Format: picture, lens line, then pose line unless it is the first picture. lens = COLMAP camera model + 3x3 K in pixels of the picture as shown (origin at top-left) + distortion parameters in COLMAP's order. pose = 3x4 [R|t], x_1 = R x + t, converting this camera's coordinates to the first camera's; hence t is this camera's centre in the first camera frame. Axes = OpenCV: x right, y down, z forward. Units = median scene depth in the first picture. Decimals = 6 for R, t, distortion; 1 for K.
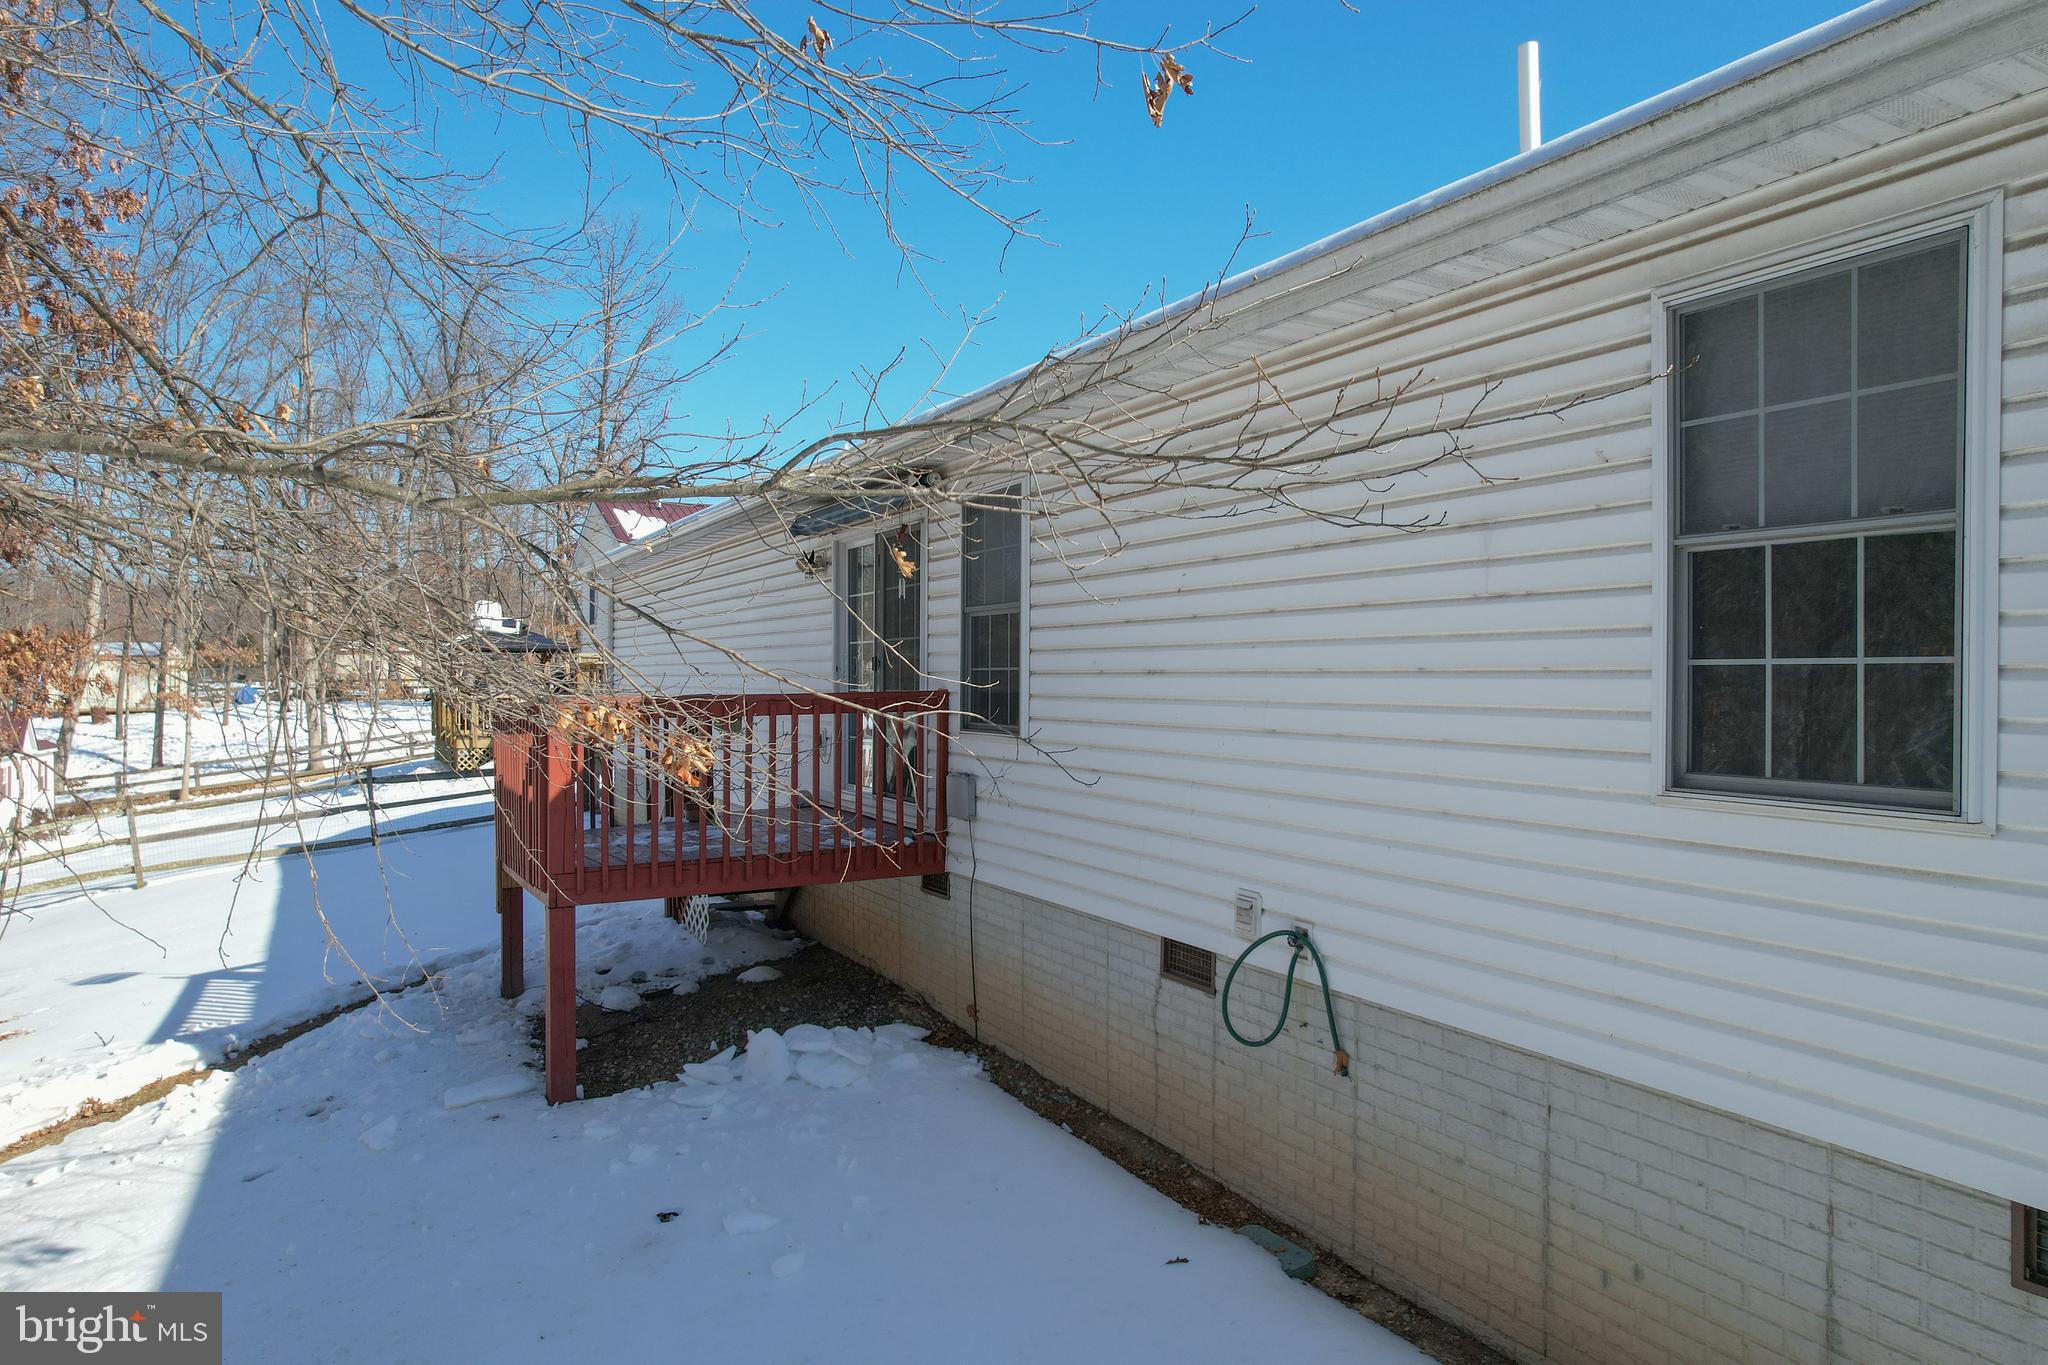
lens RADIAL K [[1331.2, 0, 1028.2], [0, 1331.2, 673.6], [0, 0, 1]] dist [-0.071519, 0.070668]
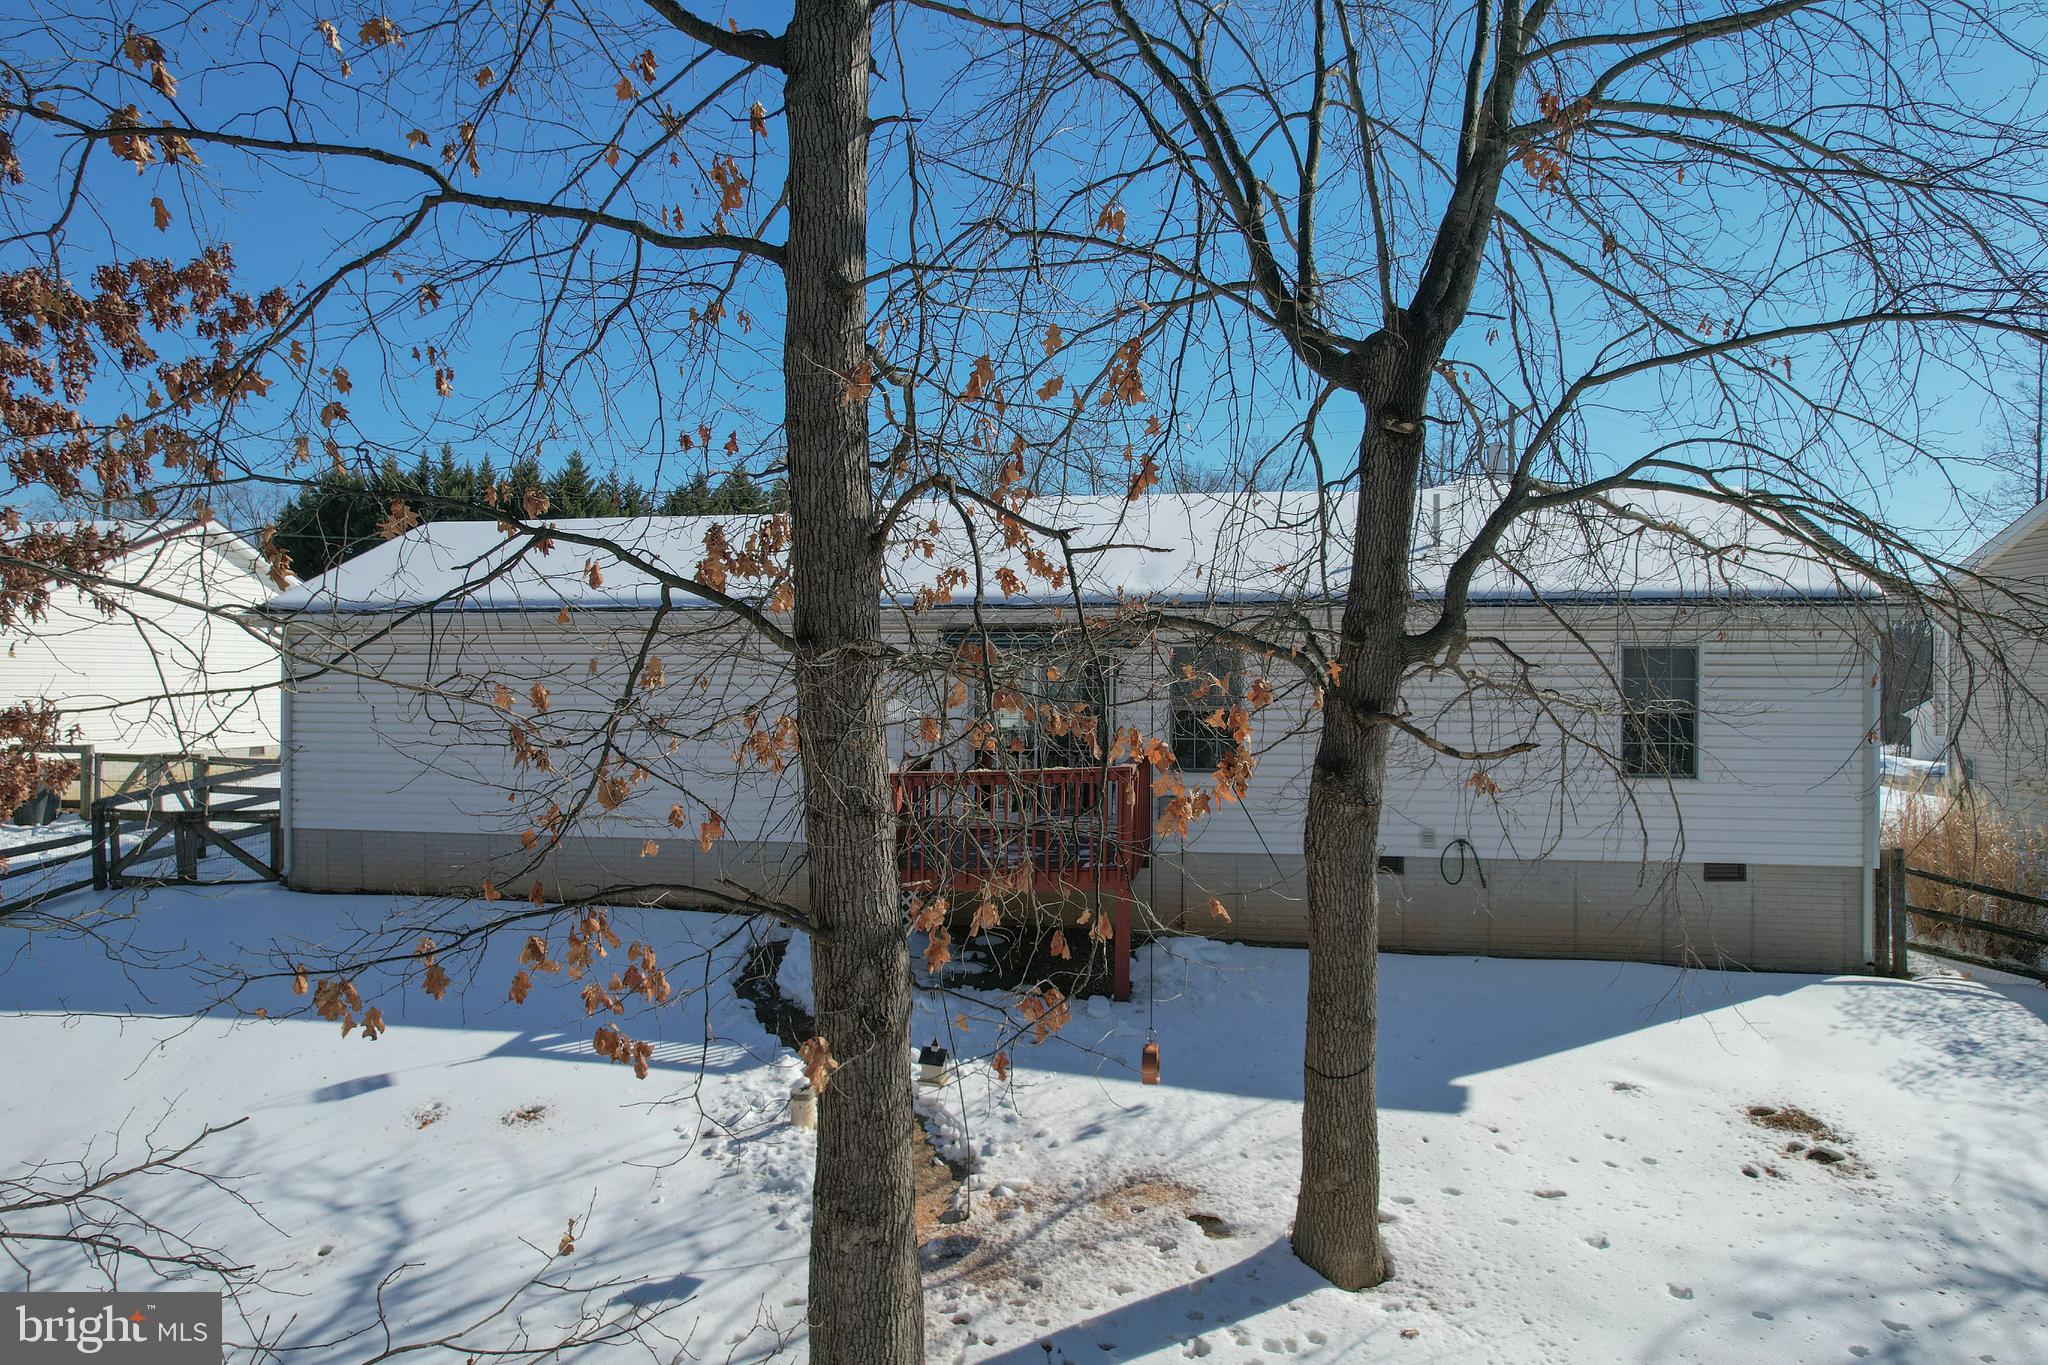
lens RADIAL K [[1331.2, 0, 1028.2], [0, 1331.2, 673.6], [0, 0, 1]] dist [-0.071519, 0.070668]
pose [[0.611159, -0.007557, 0.791472, -2.604688], [-0.000409, 0.999951, 0.009863, -0.181673], [-0.791508, -0.006352, 0.611126, 0.051592]]
